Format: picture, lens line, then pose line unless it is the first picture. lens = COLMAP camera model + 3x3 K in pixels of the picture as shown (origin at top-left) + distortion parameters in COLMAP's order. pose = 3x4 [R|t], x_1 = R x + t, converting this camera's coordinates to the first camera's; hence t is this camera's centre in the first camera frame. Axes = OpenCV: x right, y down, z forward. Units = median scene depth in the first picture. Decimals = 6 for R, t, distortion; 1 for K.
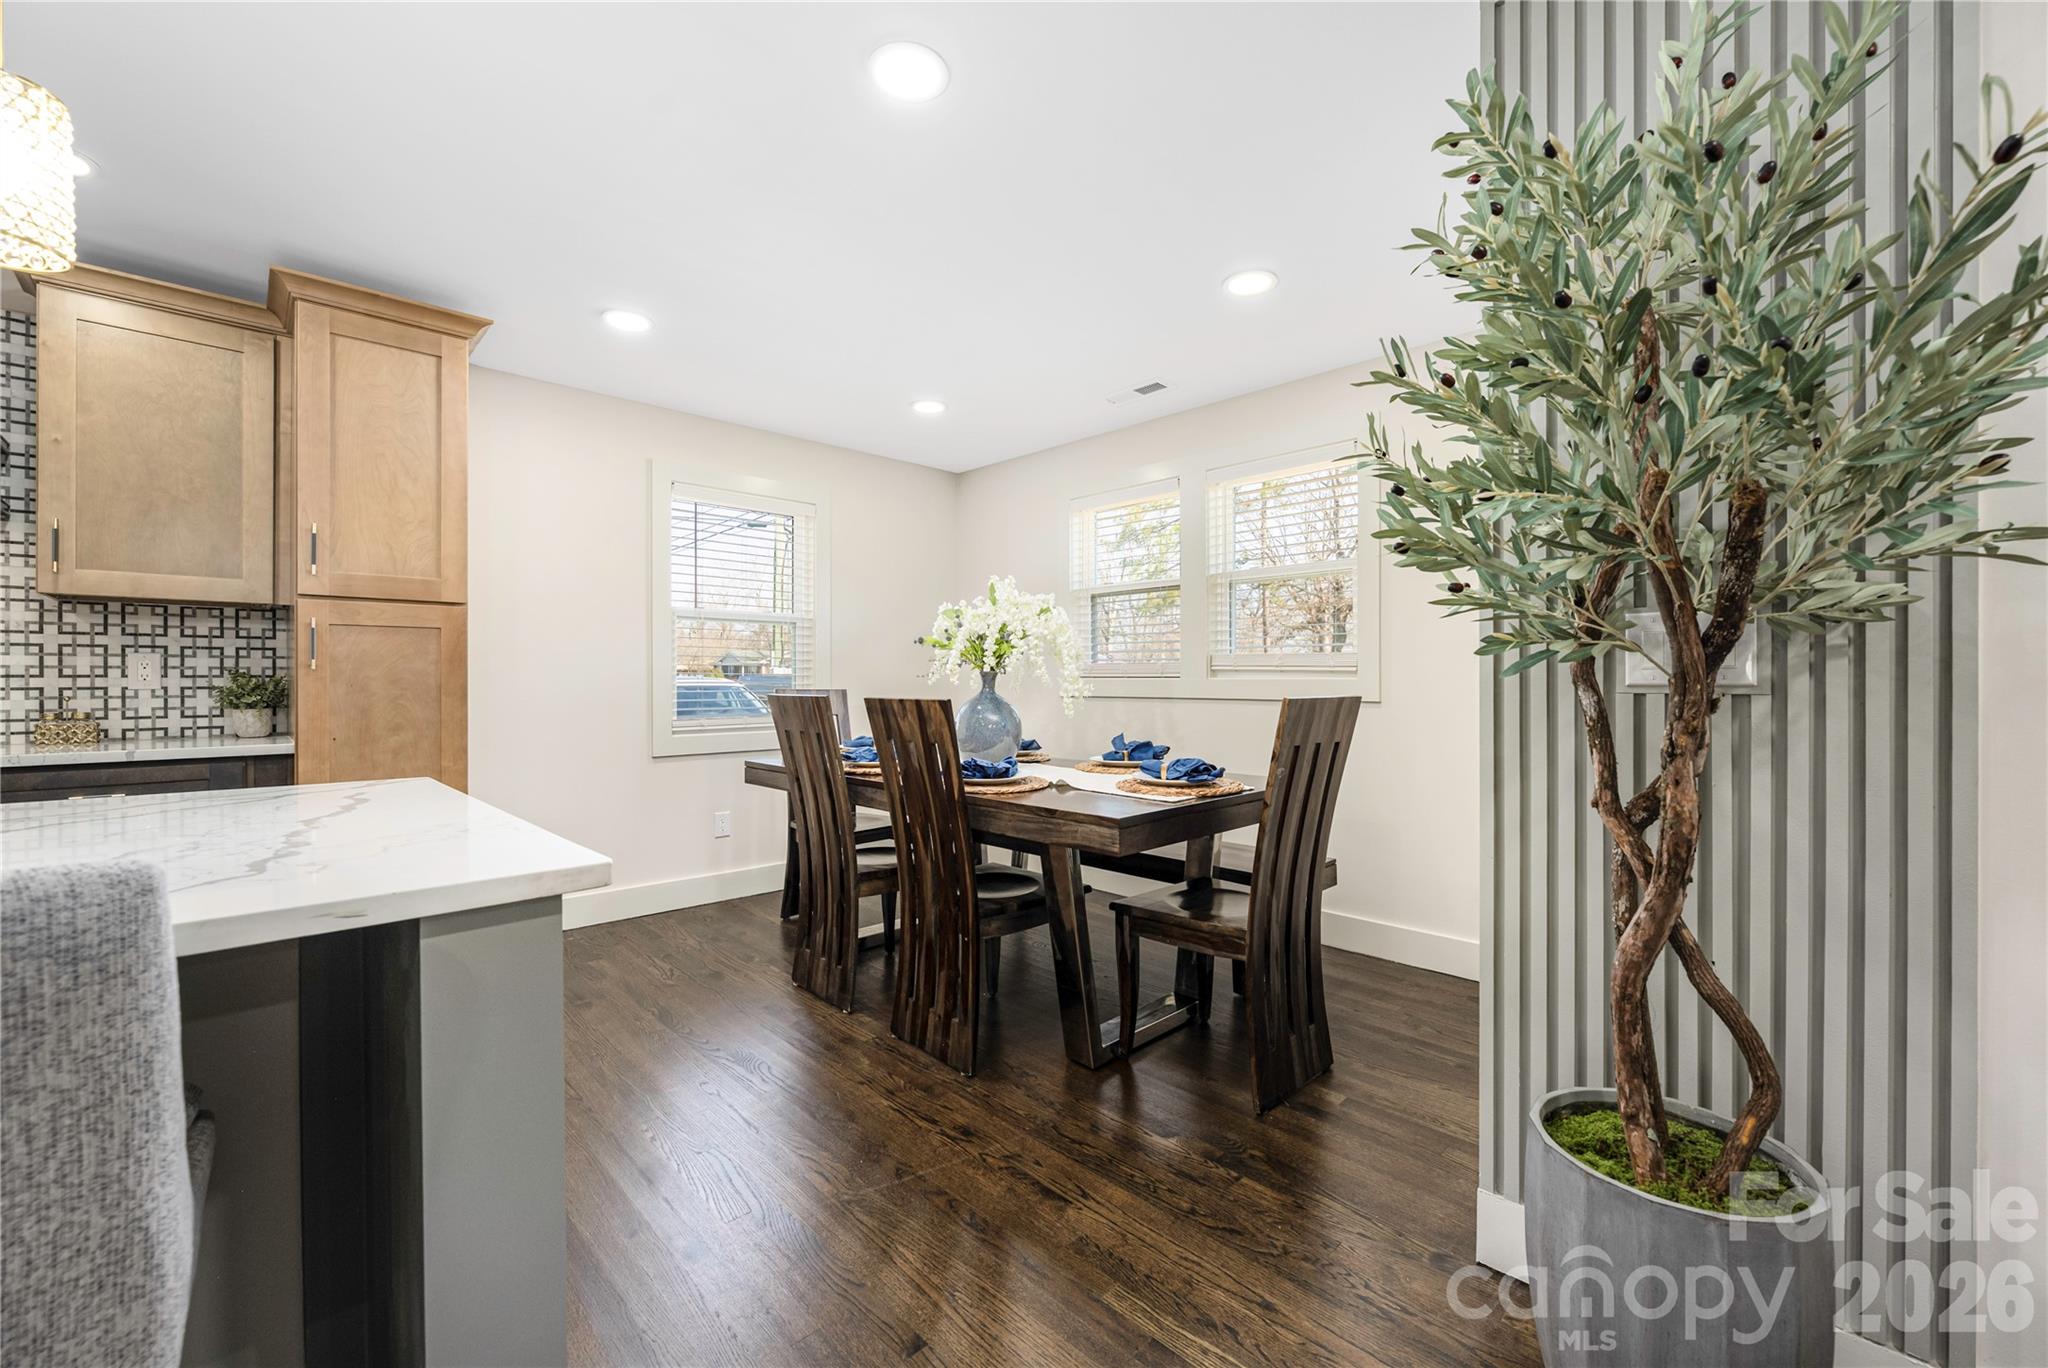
lens RADIAL K [[825.8, 0, 1047.8], [0, 825.8, 686.7], [0, 0, 1]] dist [-0.013090, -0.000257]
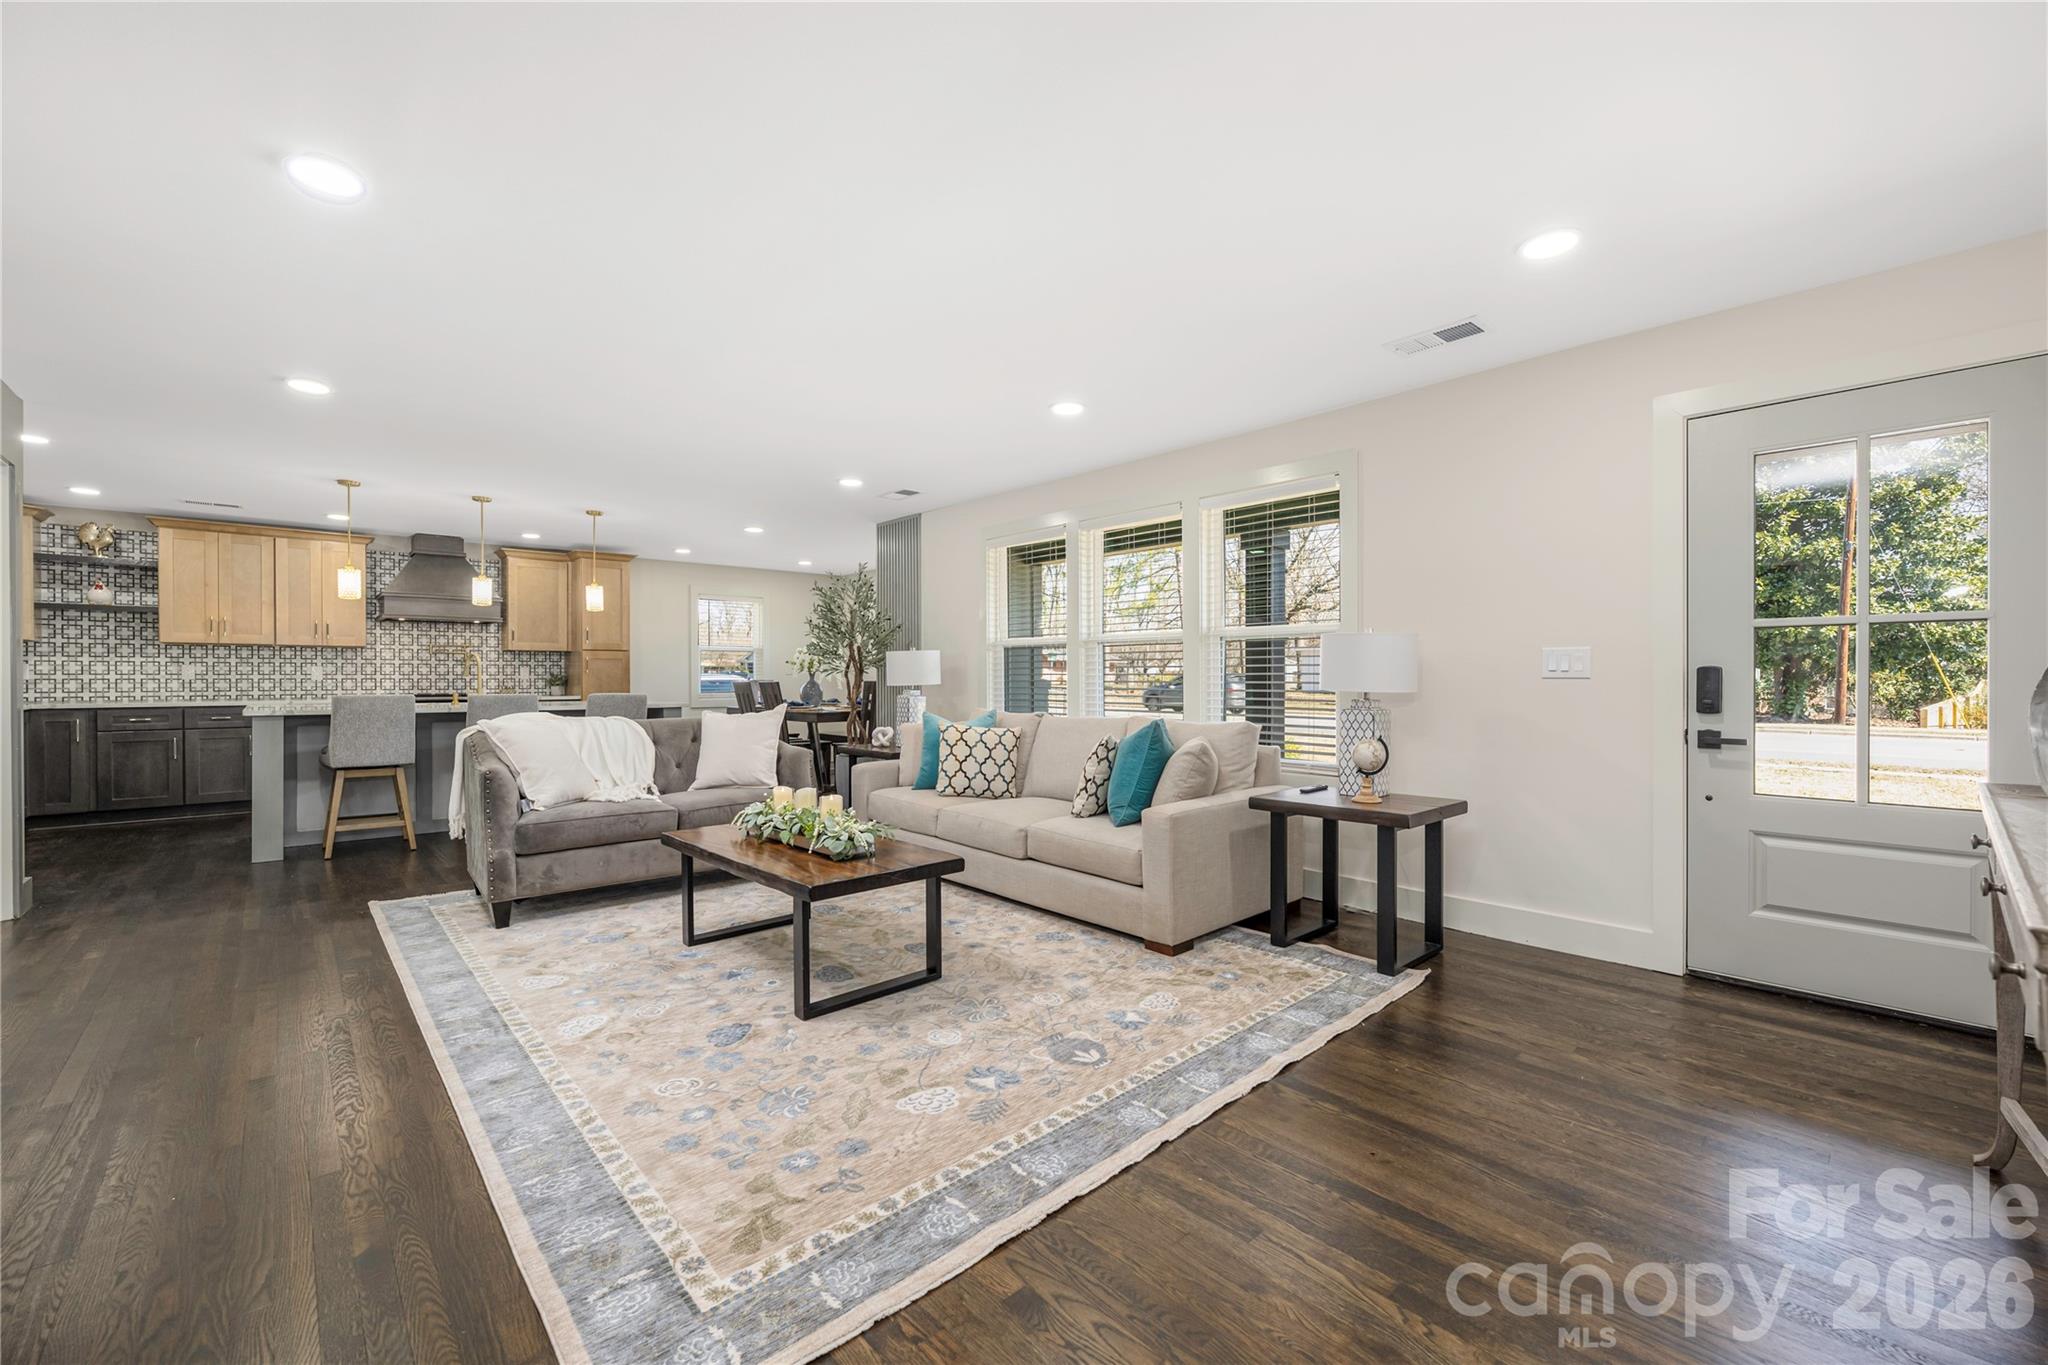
lens RADIAL K [[831.2, 0, 1027.5], [0, 831.2, 687.9], [0, 0, 1]] dist [-0.003102, -0.000659]
pose [[0.999184, -0.000827, -0.040393, 0.913851], [0.001062, 0.999983, 0.005778, 0.020235], [0.040387, -0.005816, 0.999167, -2.079680]]
